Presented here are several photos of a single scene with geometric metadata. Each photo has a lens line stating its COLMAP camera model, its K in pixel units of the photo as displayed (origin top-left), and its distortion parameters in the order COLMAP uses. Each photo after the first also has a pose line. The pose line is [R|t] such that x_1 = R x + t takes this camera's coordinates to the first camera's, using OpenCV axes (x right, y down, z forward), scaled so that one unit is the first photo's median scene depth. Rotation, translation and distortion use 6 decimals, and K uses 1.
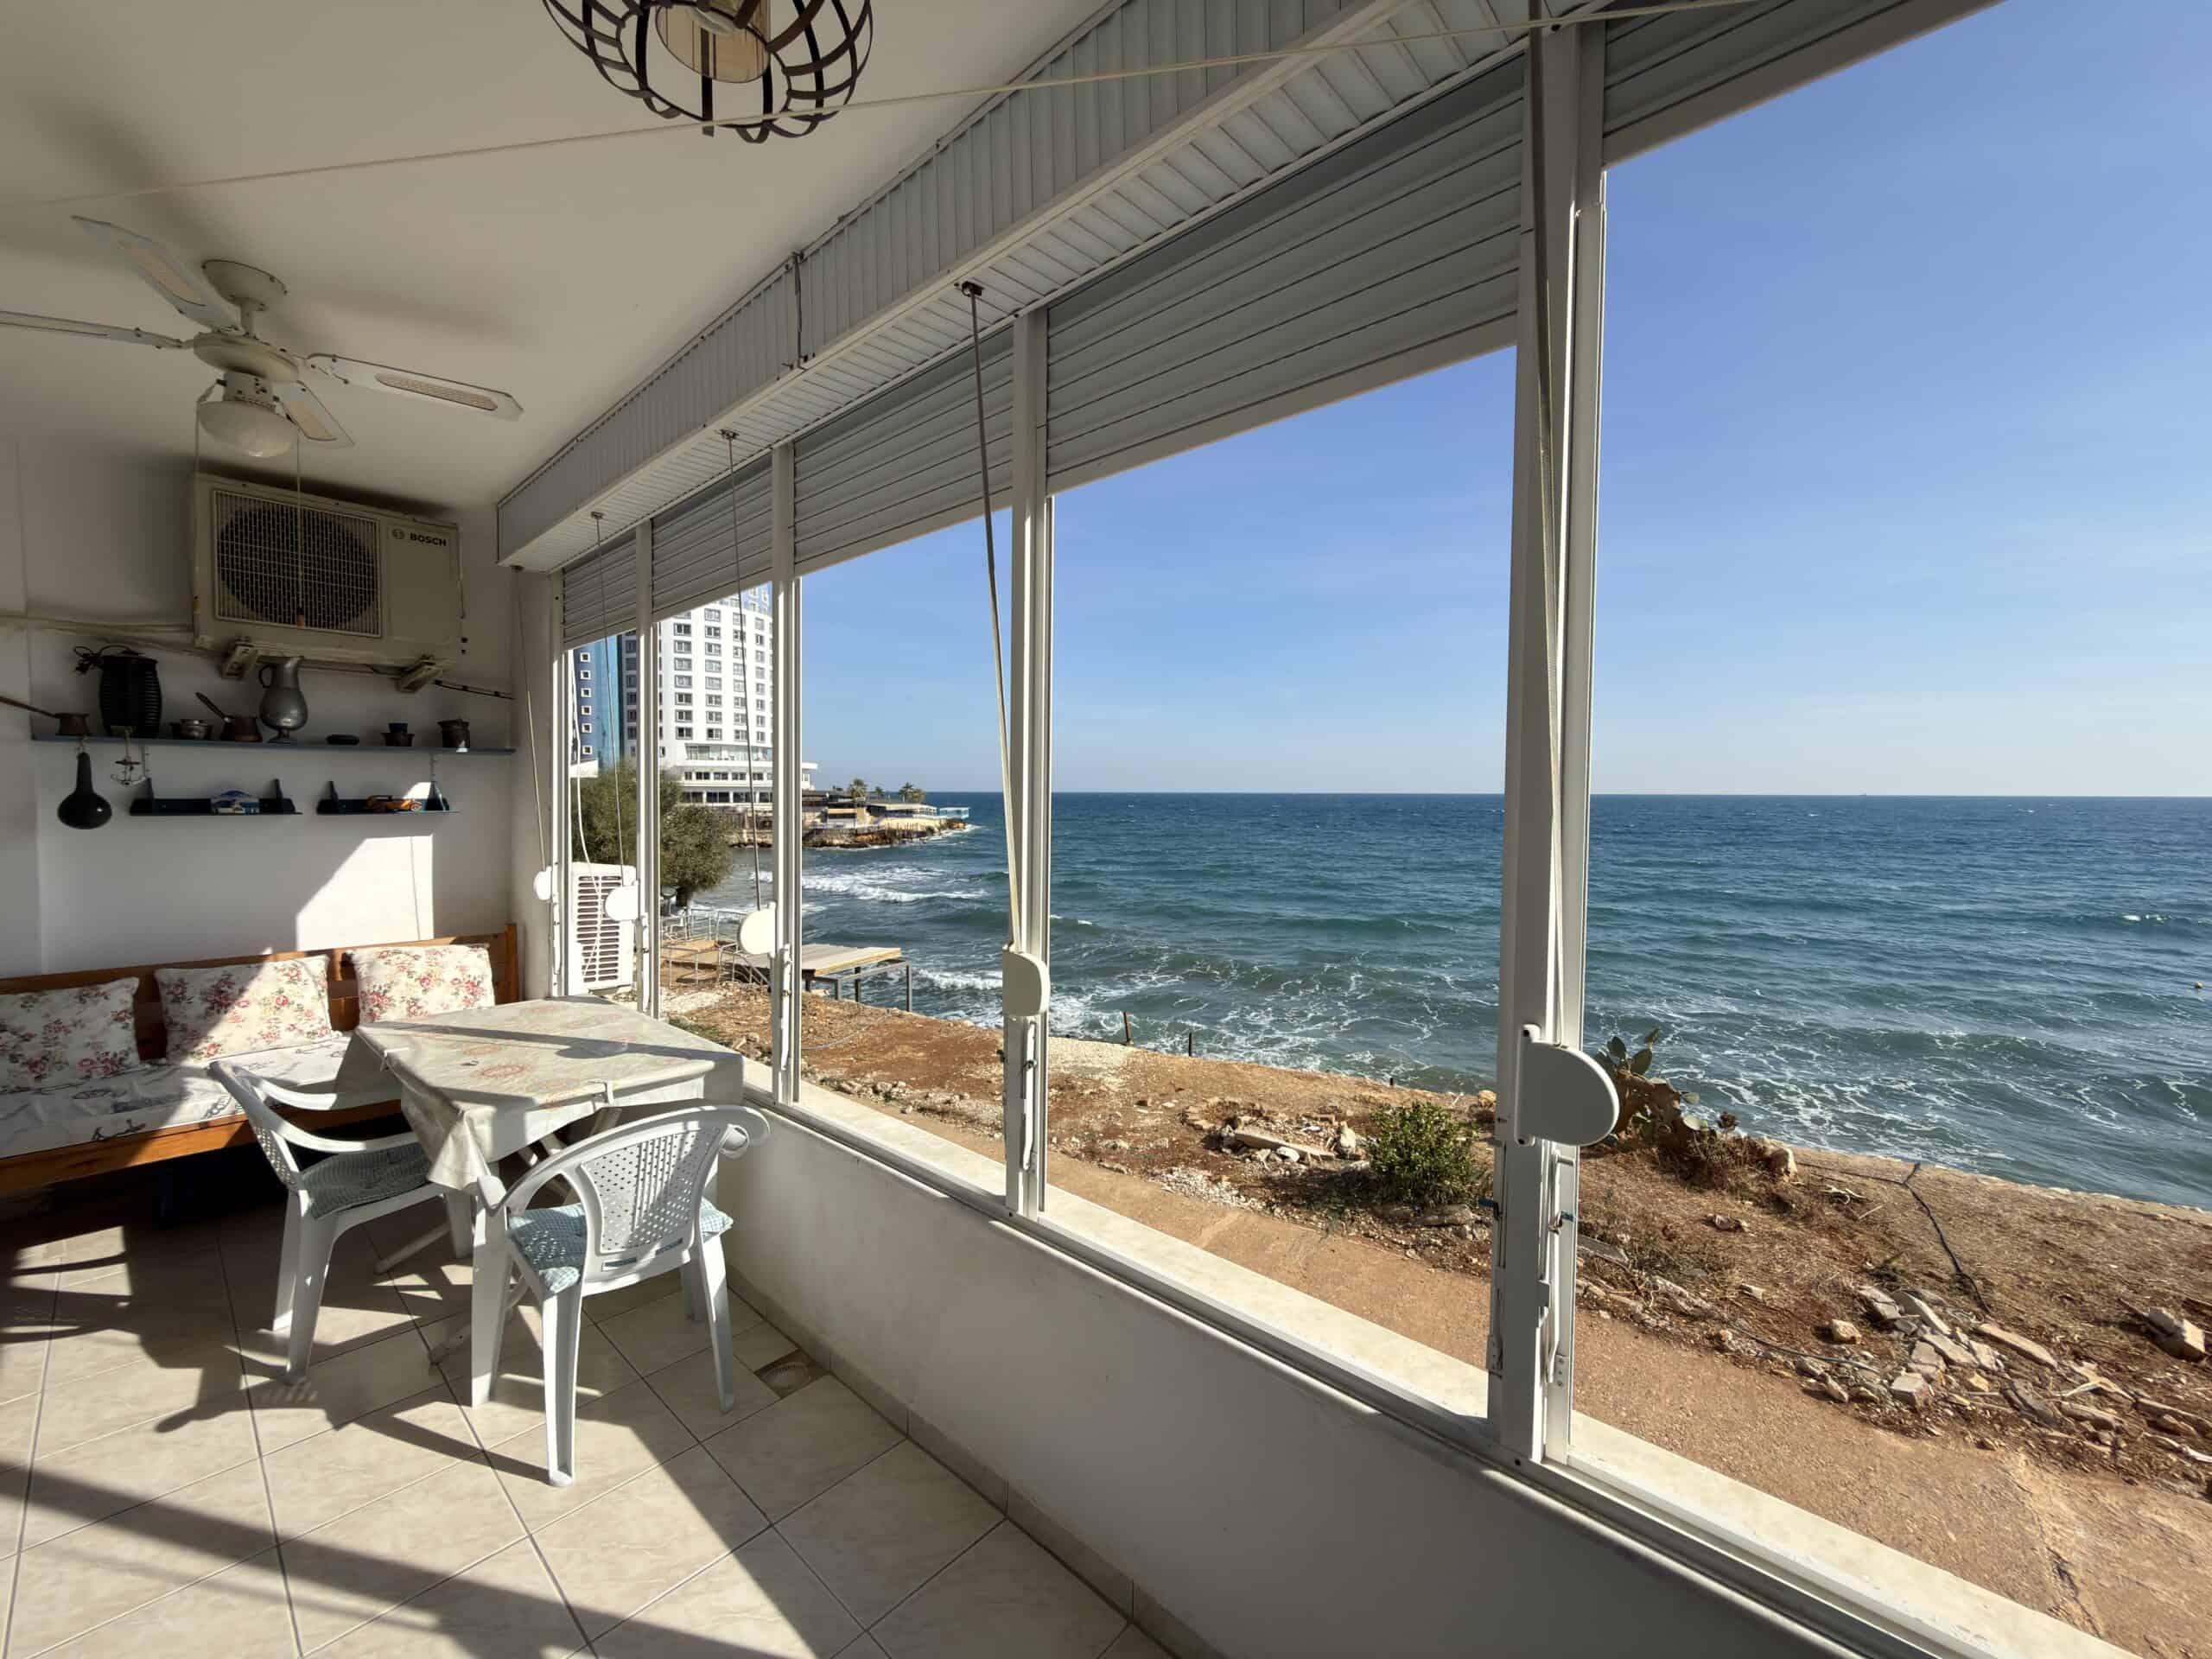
lens RADIAL K [[876.4, 0, 1109.4], [0, 876.4, 826.3], [0, 0, 1]] dist [-0.000705, 0.000483]
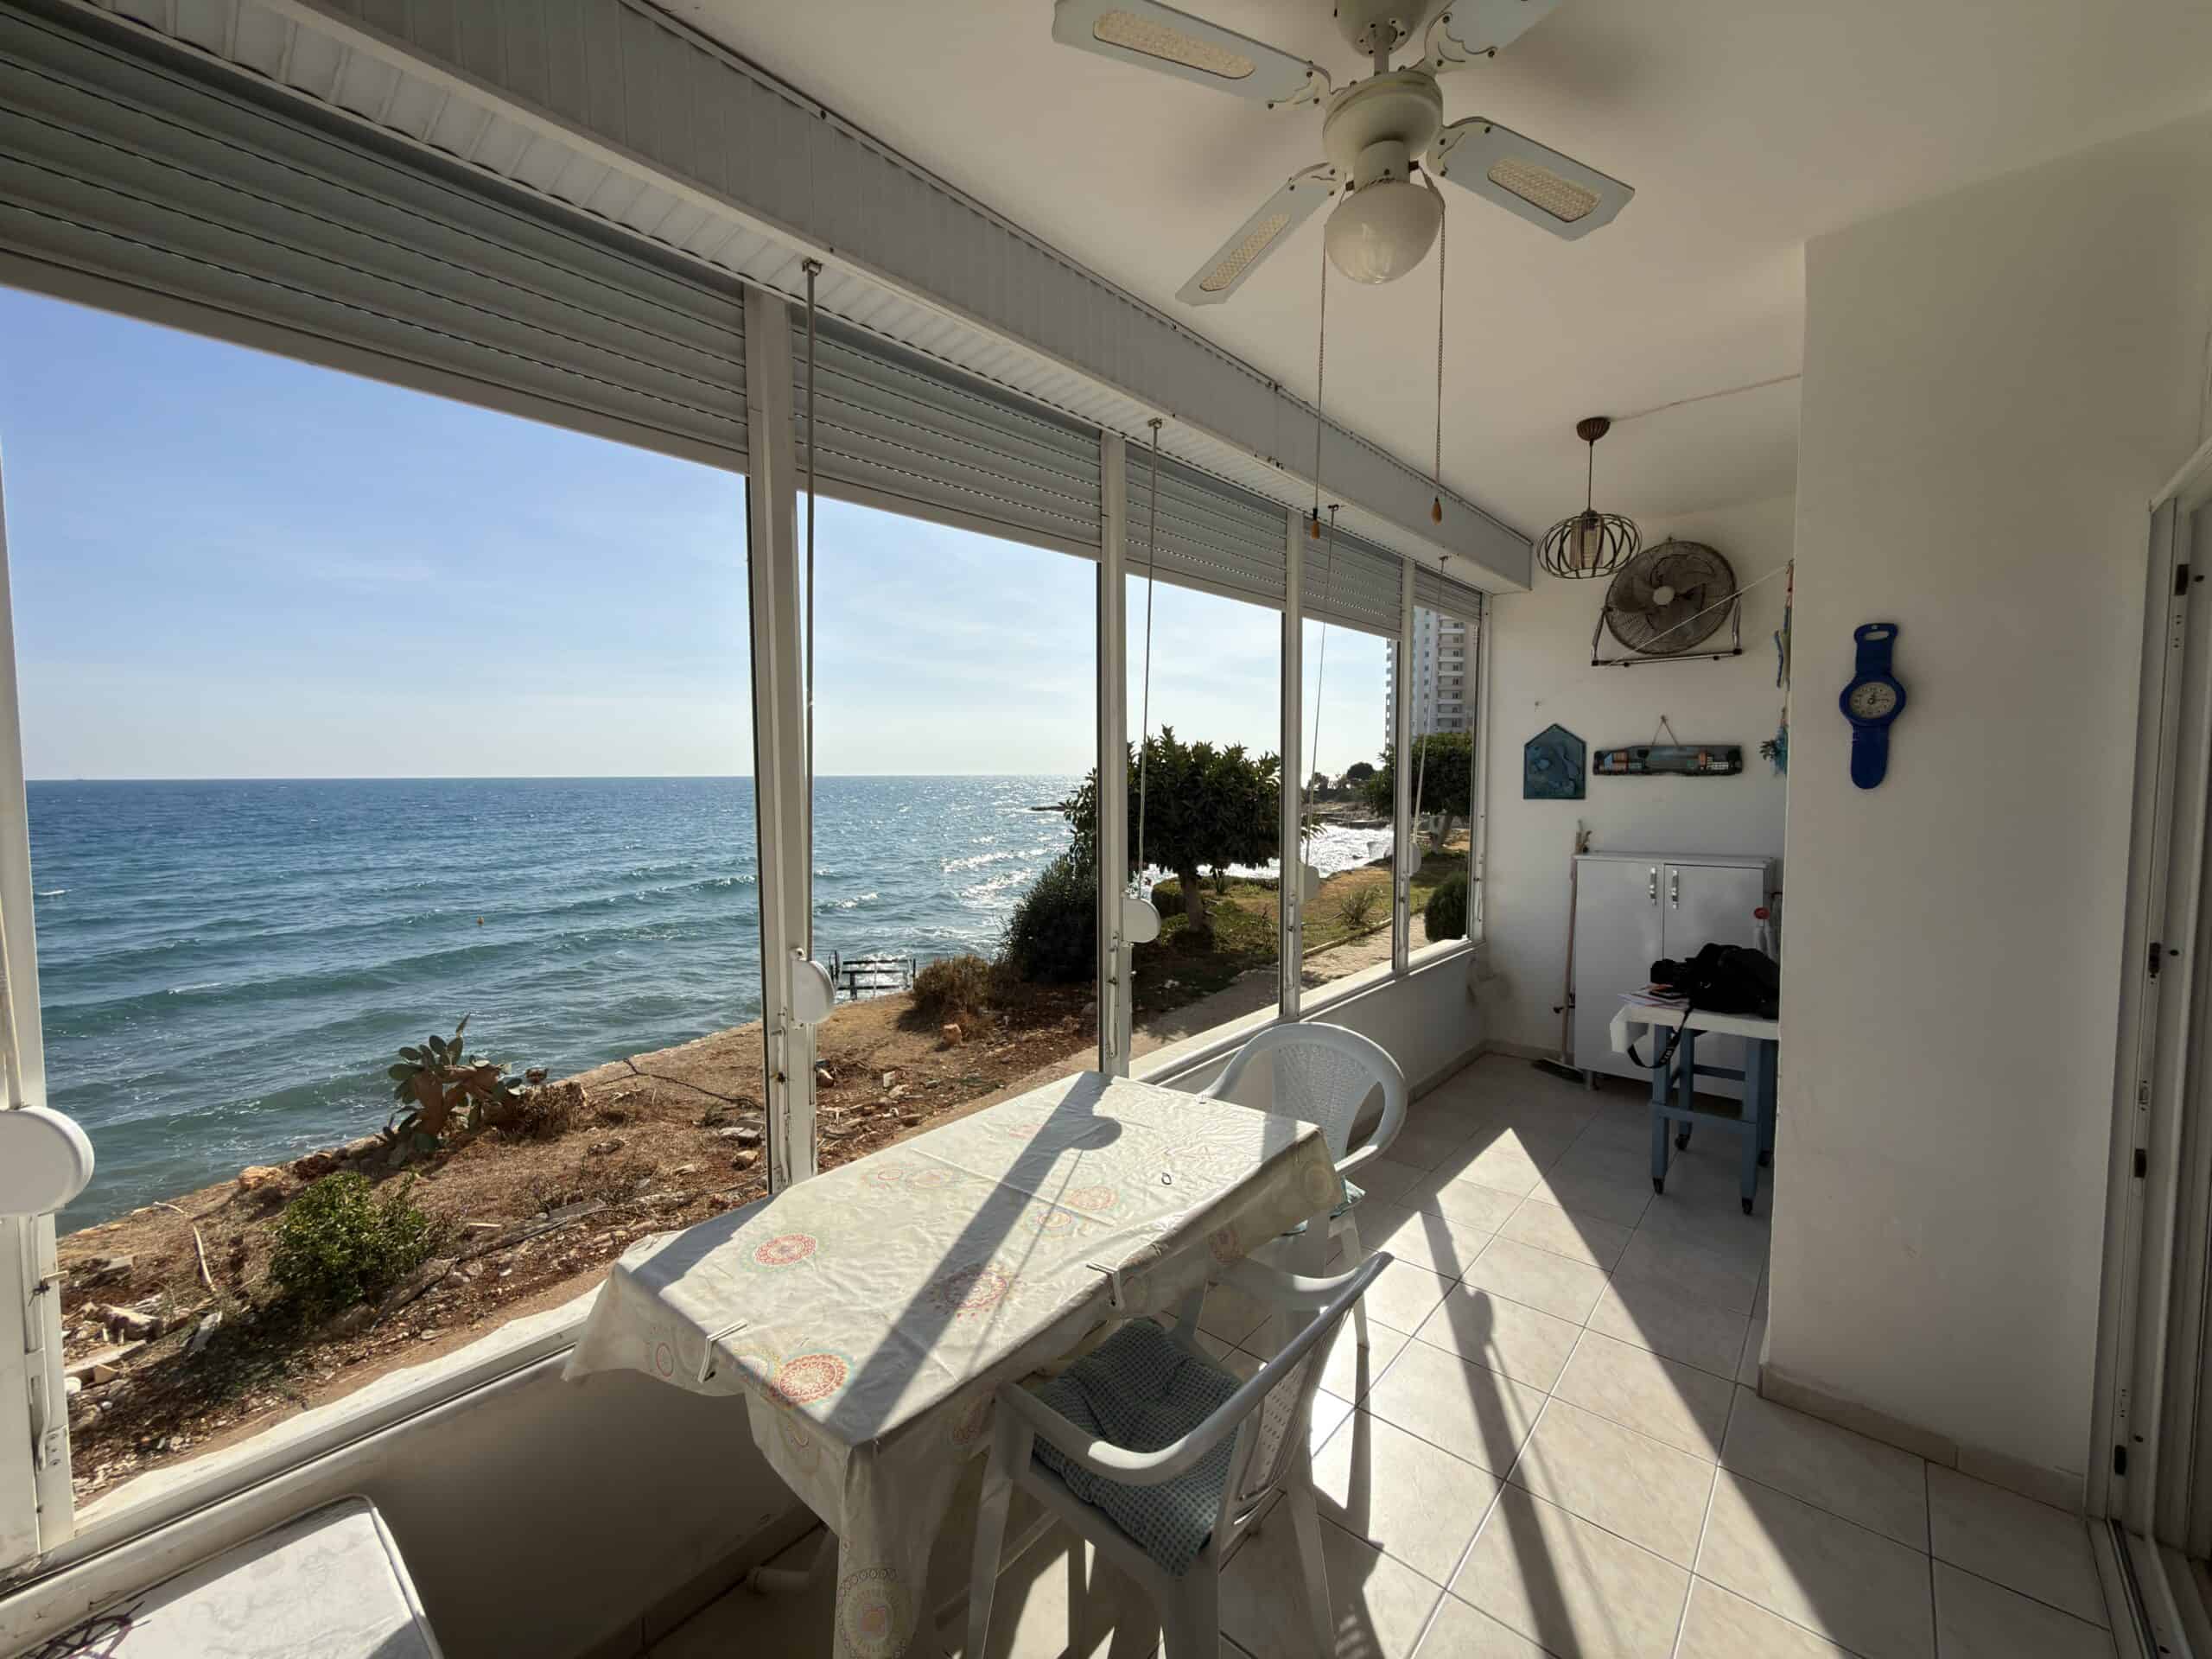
lens RADIAL K [[876.4, 0, 1108.3], [0, 876.4, 825.9], [0, 0, 1]] dist [-0.000705, 0.000483]
pose [[-0.006493, -0.064653, 0.997887, -0.344196], [0.045413, 0.996859, 0.064882, -0.013419], [-0.998947, 0.045738, -0.003537, 0.253809]]
